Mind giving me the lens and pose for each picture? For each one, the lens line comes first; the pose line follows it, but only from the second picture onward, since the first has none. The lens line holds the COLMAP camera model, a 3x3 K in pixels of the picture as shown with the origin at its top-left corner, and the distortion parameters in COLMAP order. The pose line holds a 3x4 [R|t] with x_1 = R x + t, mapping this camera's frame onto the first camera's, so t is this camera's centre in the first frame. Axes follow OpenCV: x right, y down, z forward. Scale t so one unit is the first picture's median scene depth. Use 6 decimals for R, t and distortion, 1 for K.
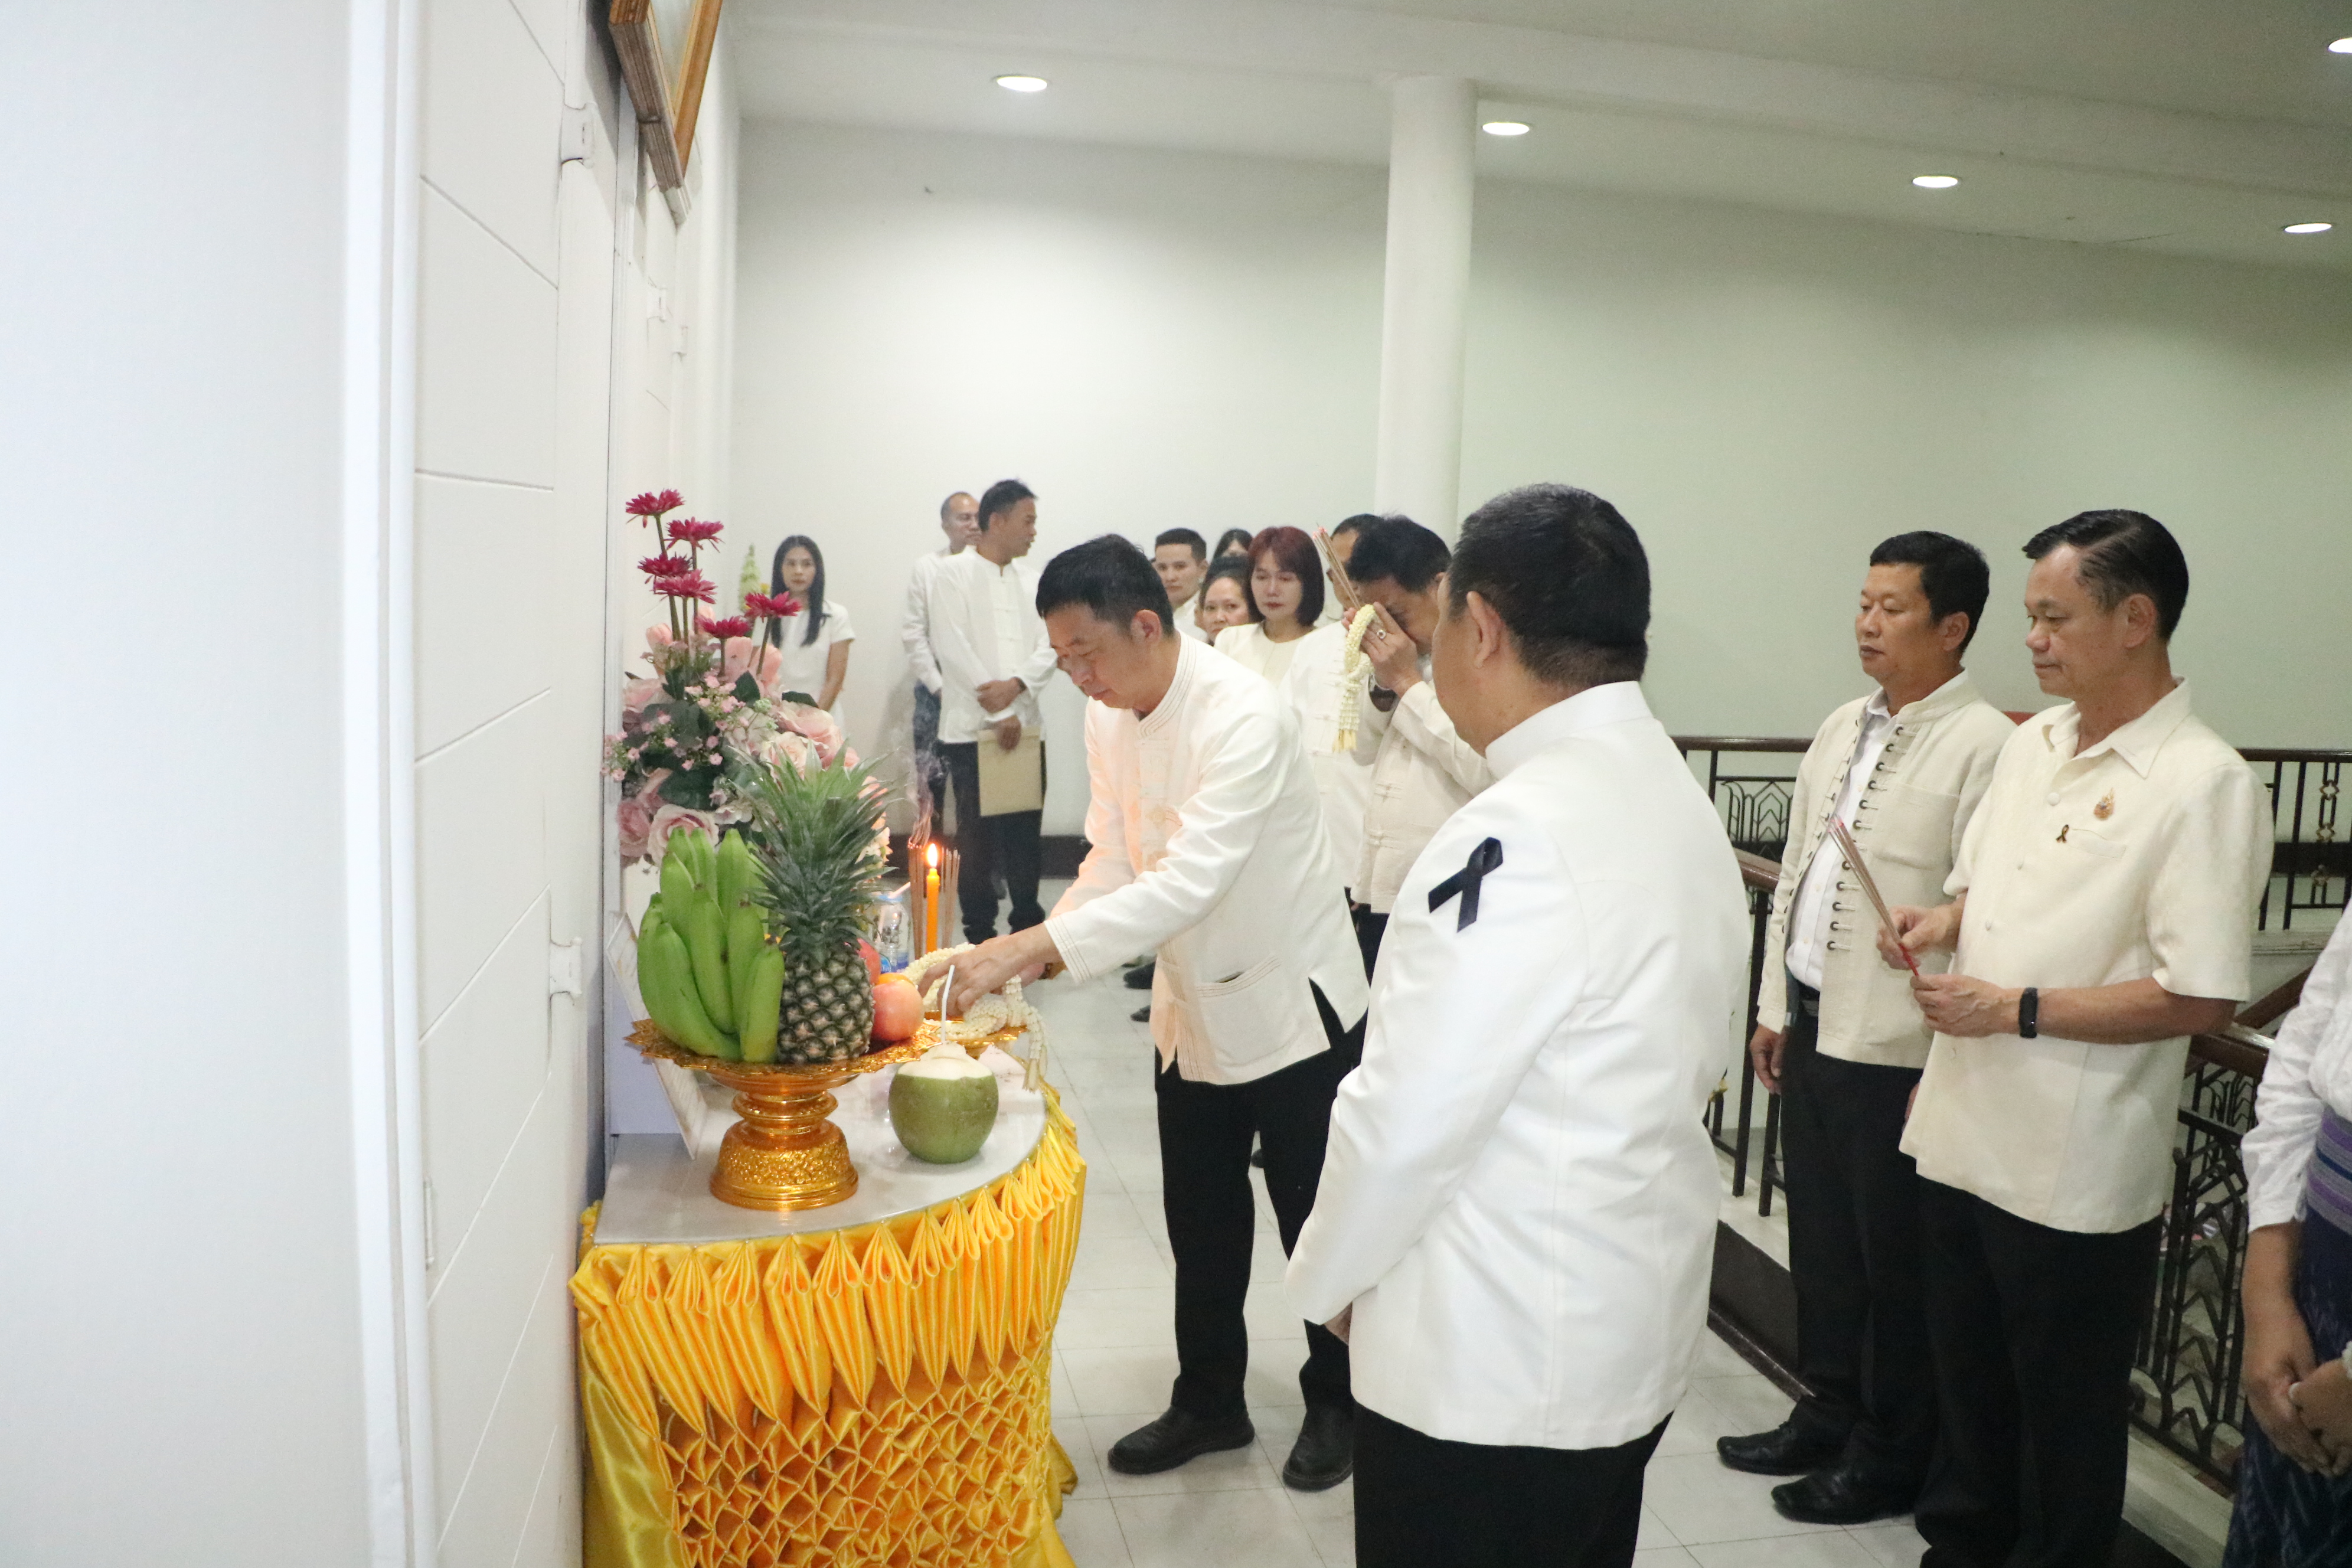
lens RADIAL K [[2022.1, 0, 1176.0], [0, 2022.1, 784.0], [0, 0, 1]] dist [-0.201083, 0.198175]
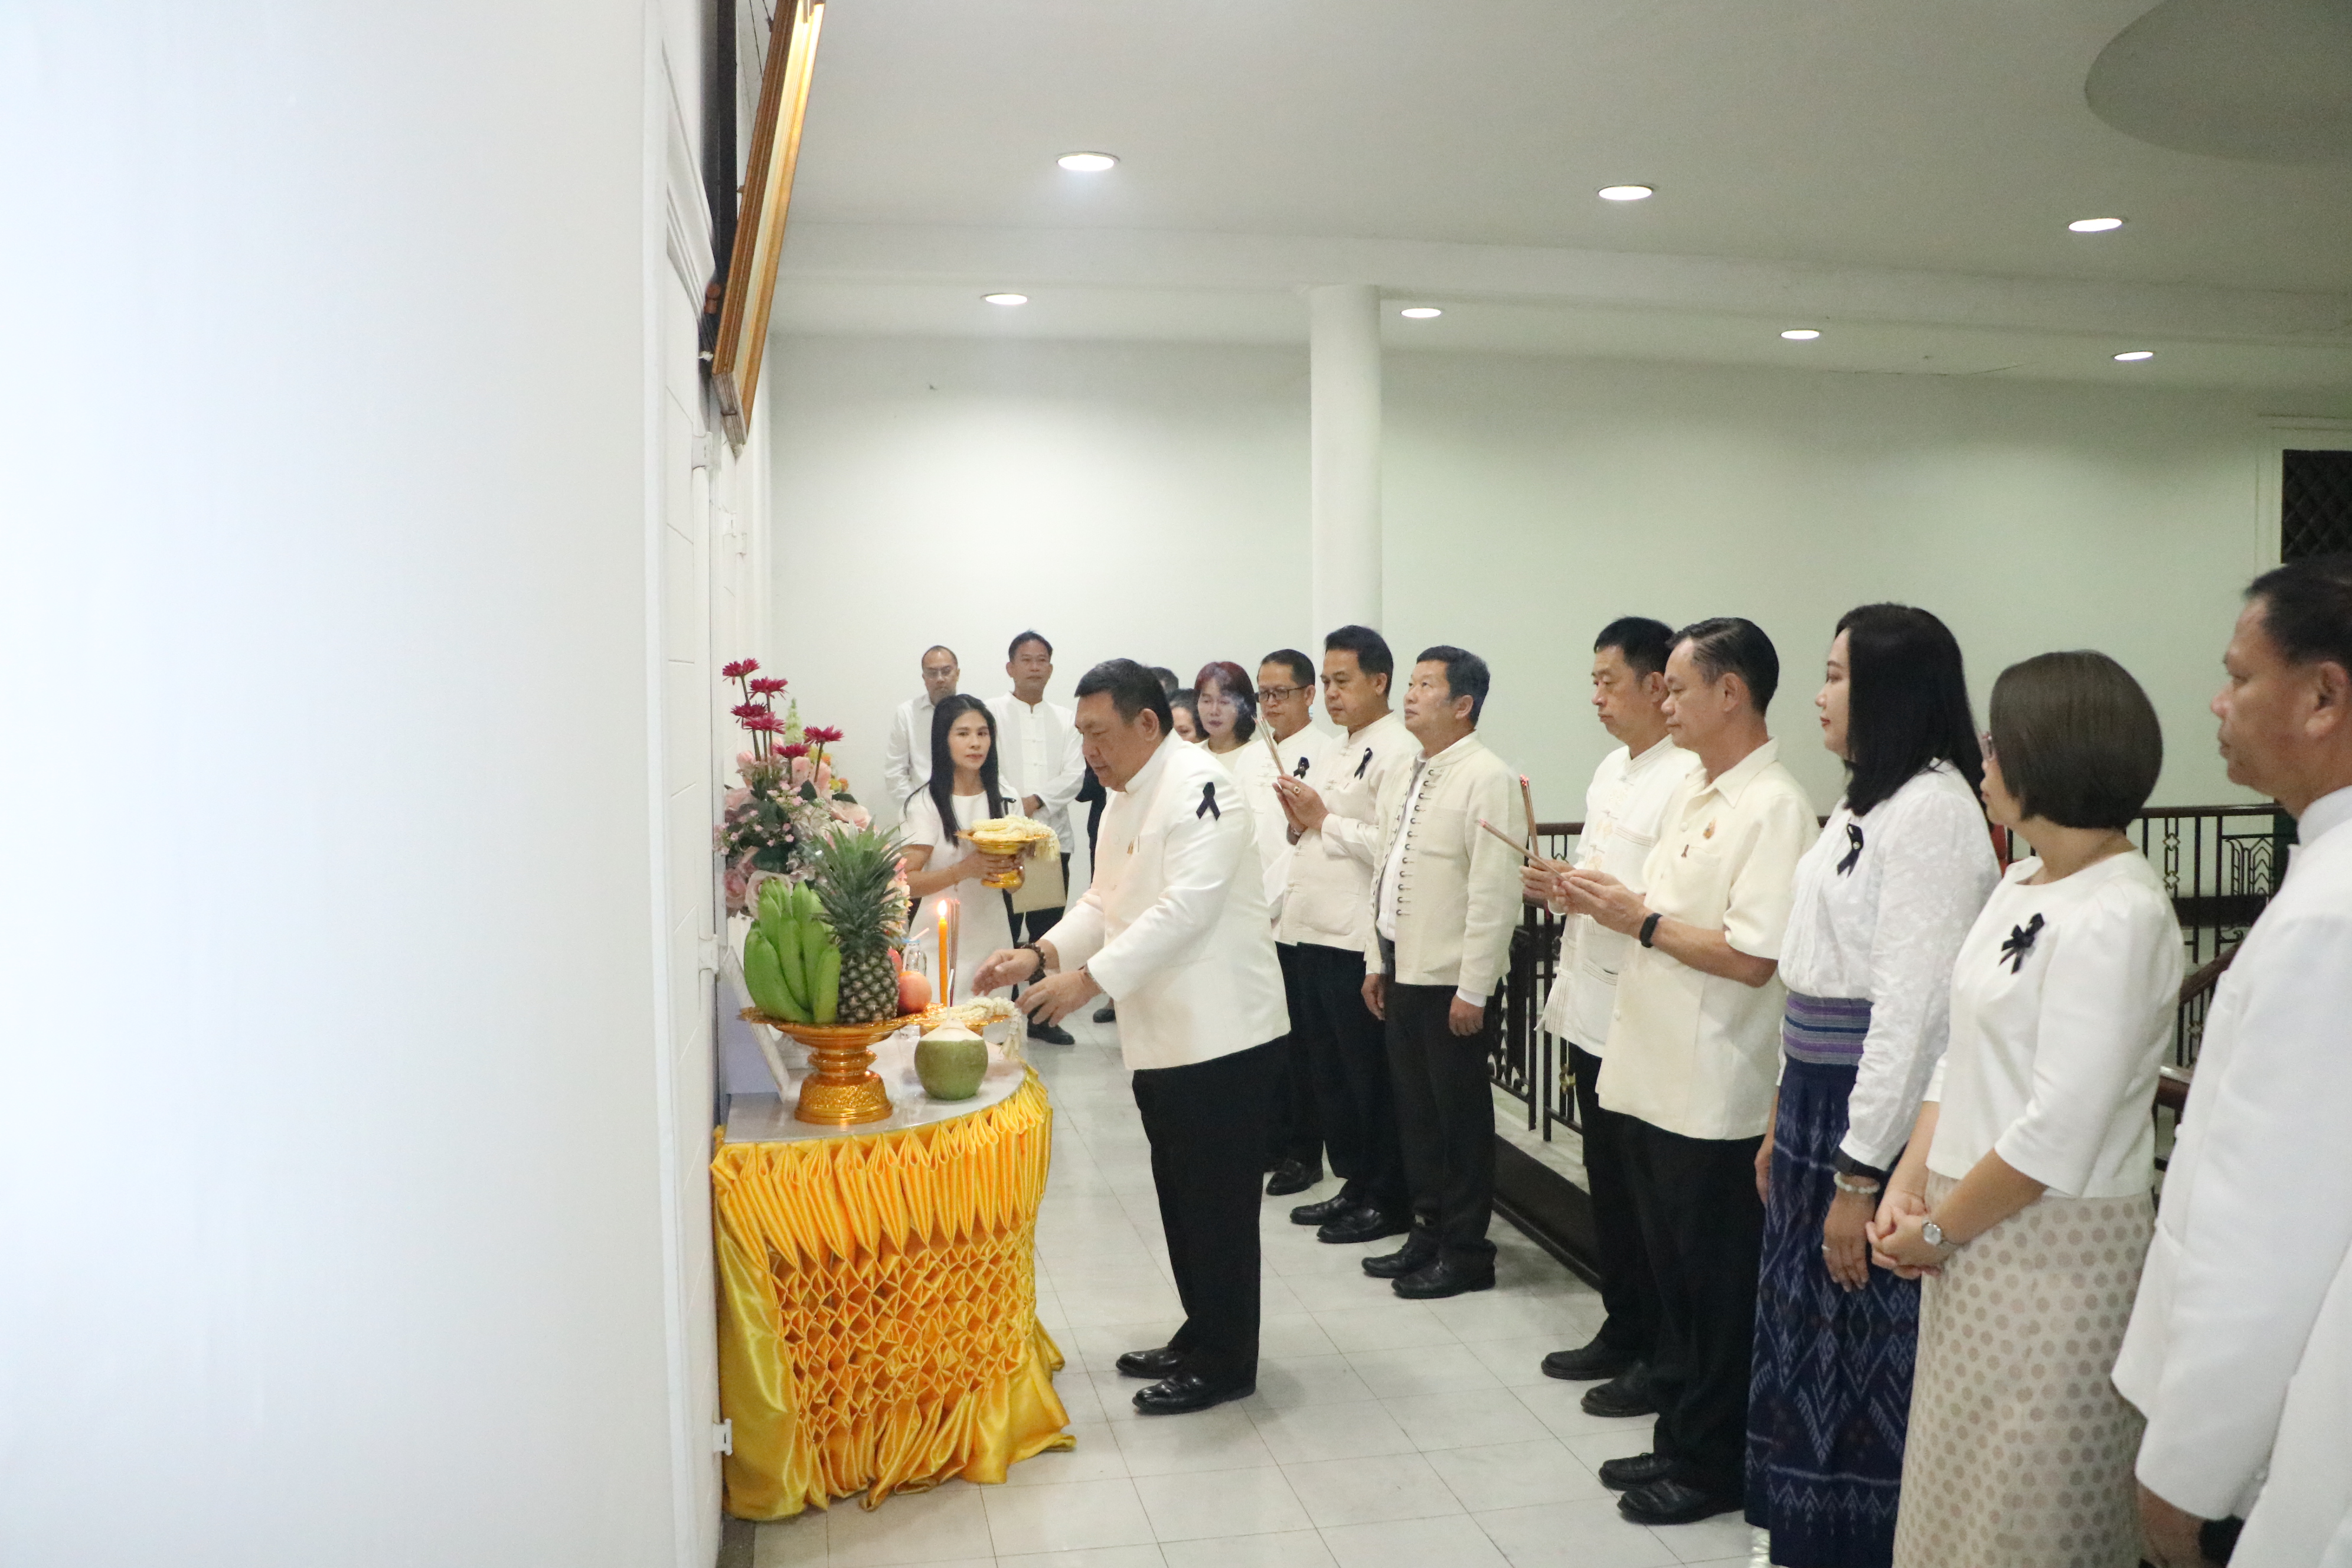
lens RADIAL K [[2022.1, 0, 1176.0], [0, 2022.1, 784.0], [0, 0, 1]] dist [-0.201083, 0.198175]
pose [[0.998753, -0.046531, -0.018094, 0.093412], [0.045181, 0.996593, -0.068995, 0.069340], [0.021243, 0.068091, 0.997453, -0.528243]]
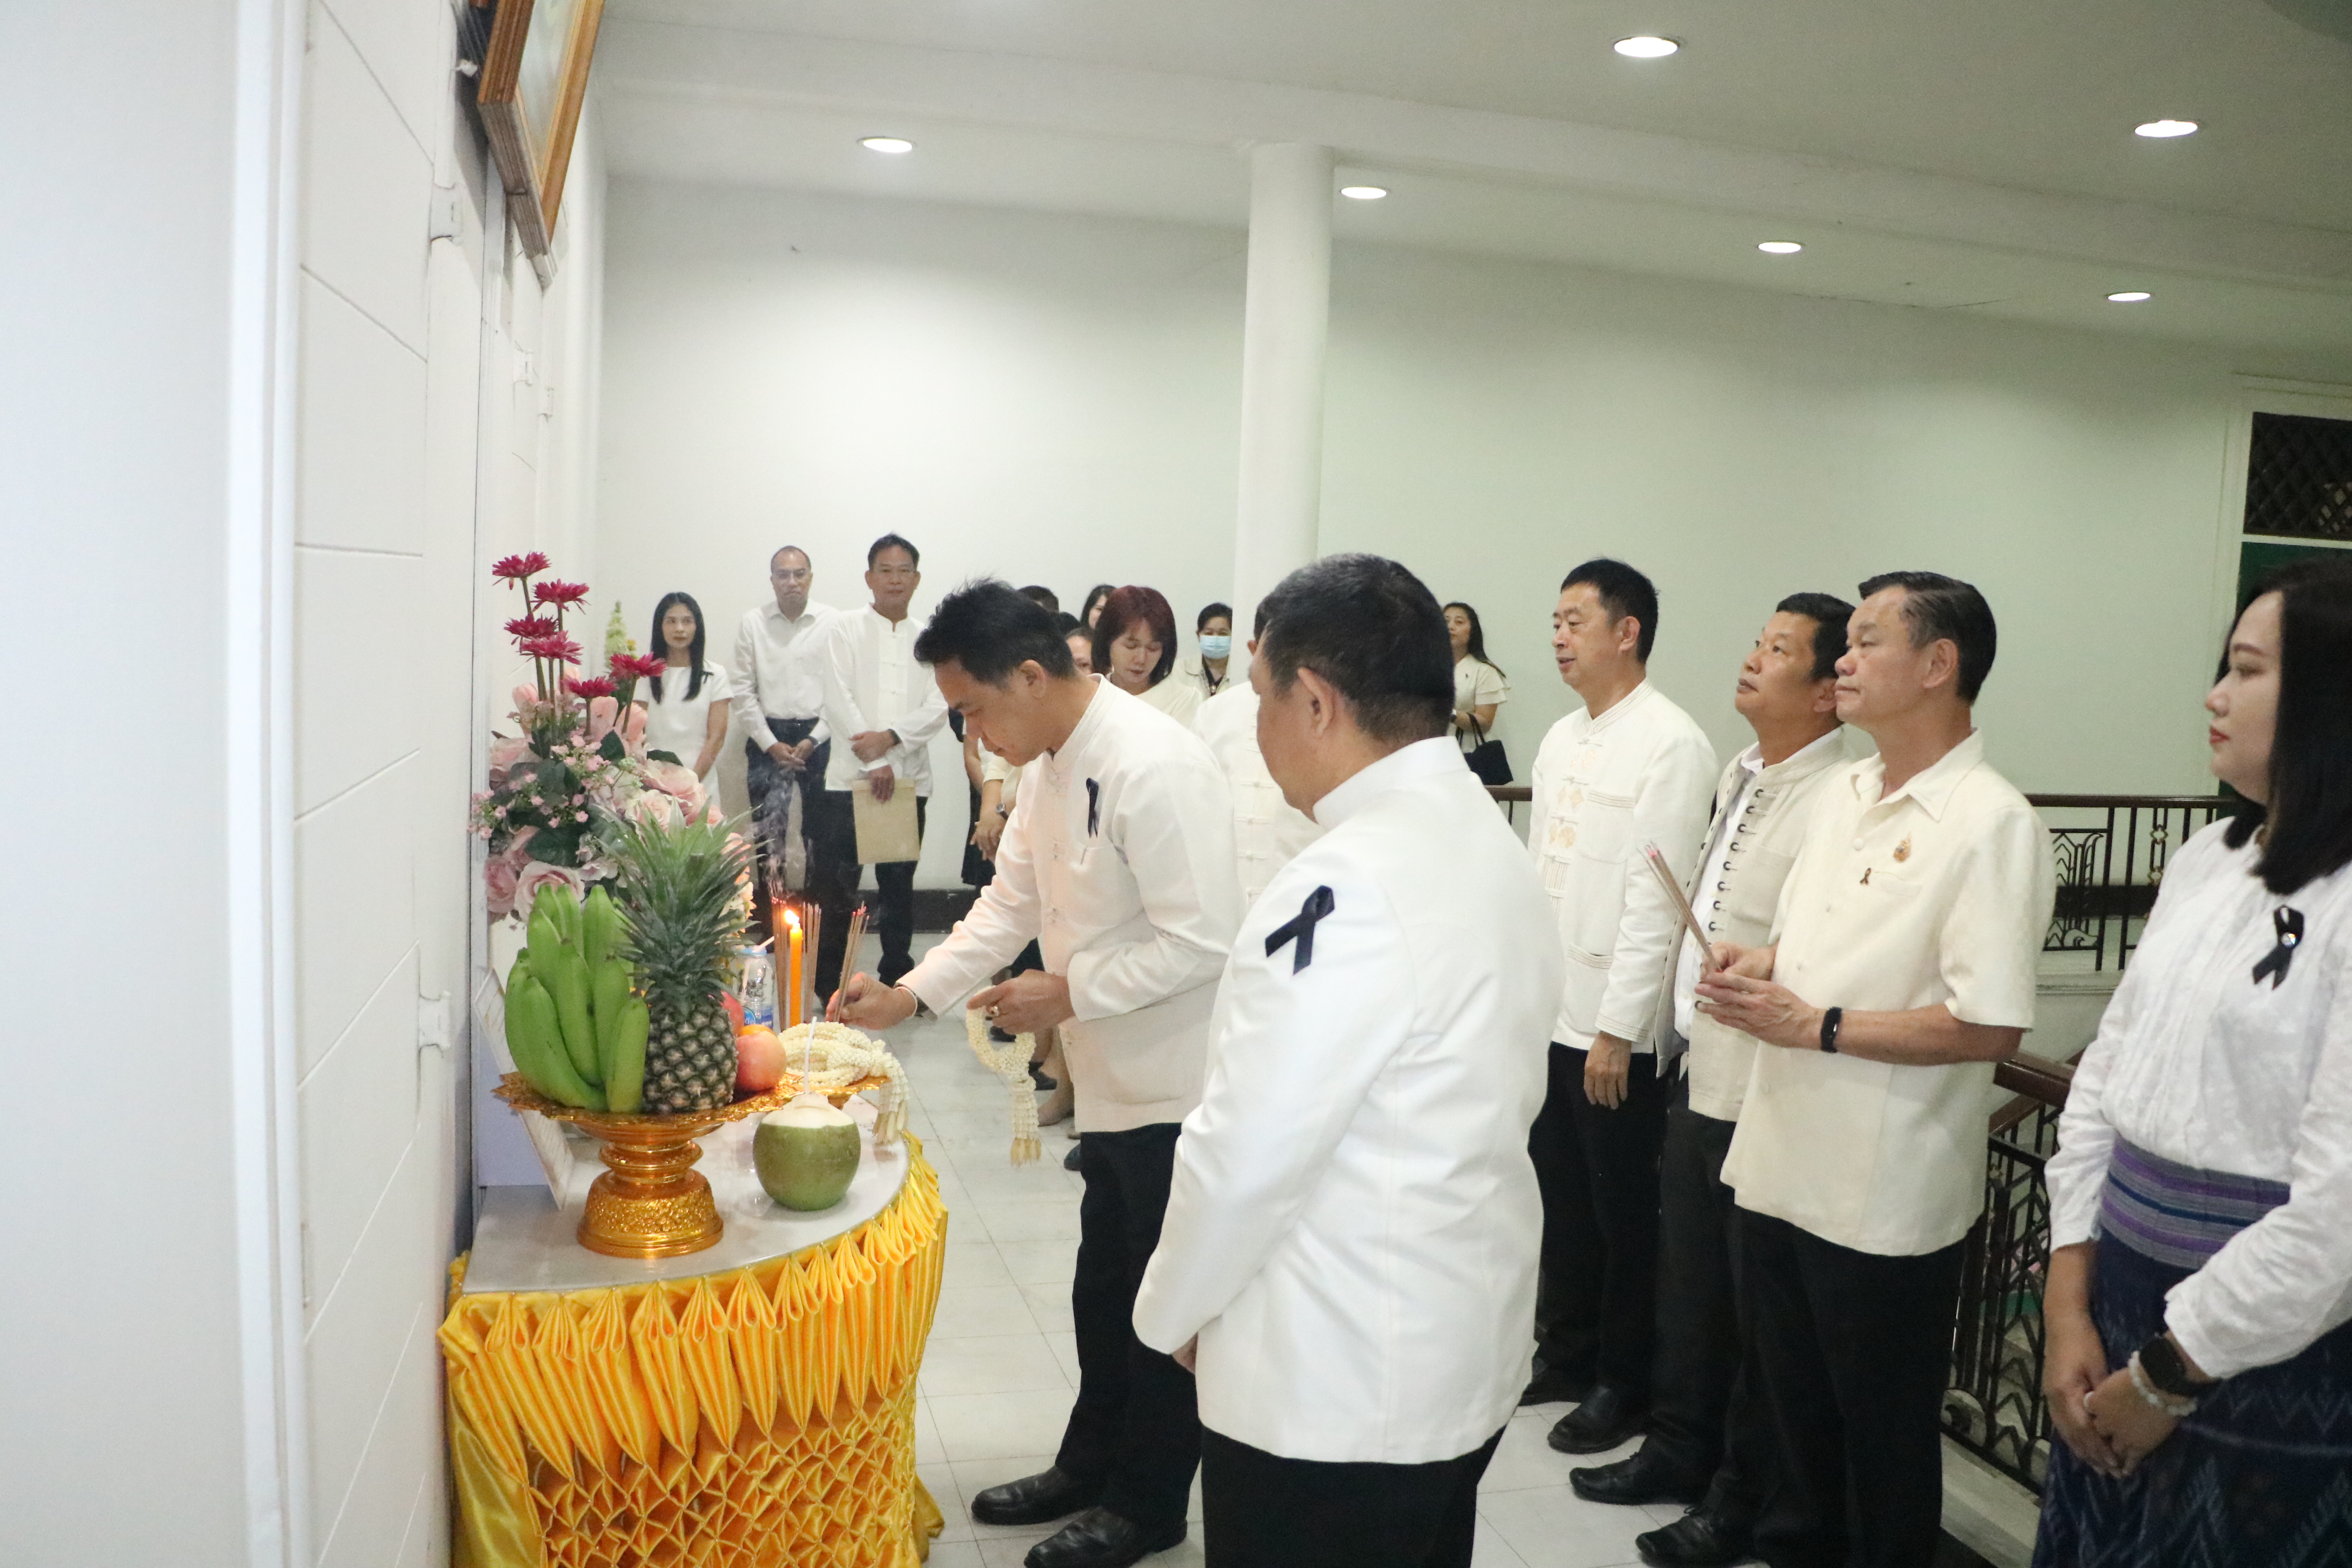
lens RADIAL K [[2022.1, 0, 1176.0], [0, 2022.1, 784.0], [0, 0, 1]] dist [-0.201083, 0.198175]
pose [[0.997899, -0.005294, 0.064579, 0.007882], [0.007004, 0.999630, -0.026286, -0.000323], [-0.064416, 0.026683, 0.997566, -0.035083]]
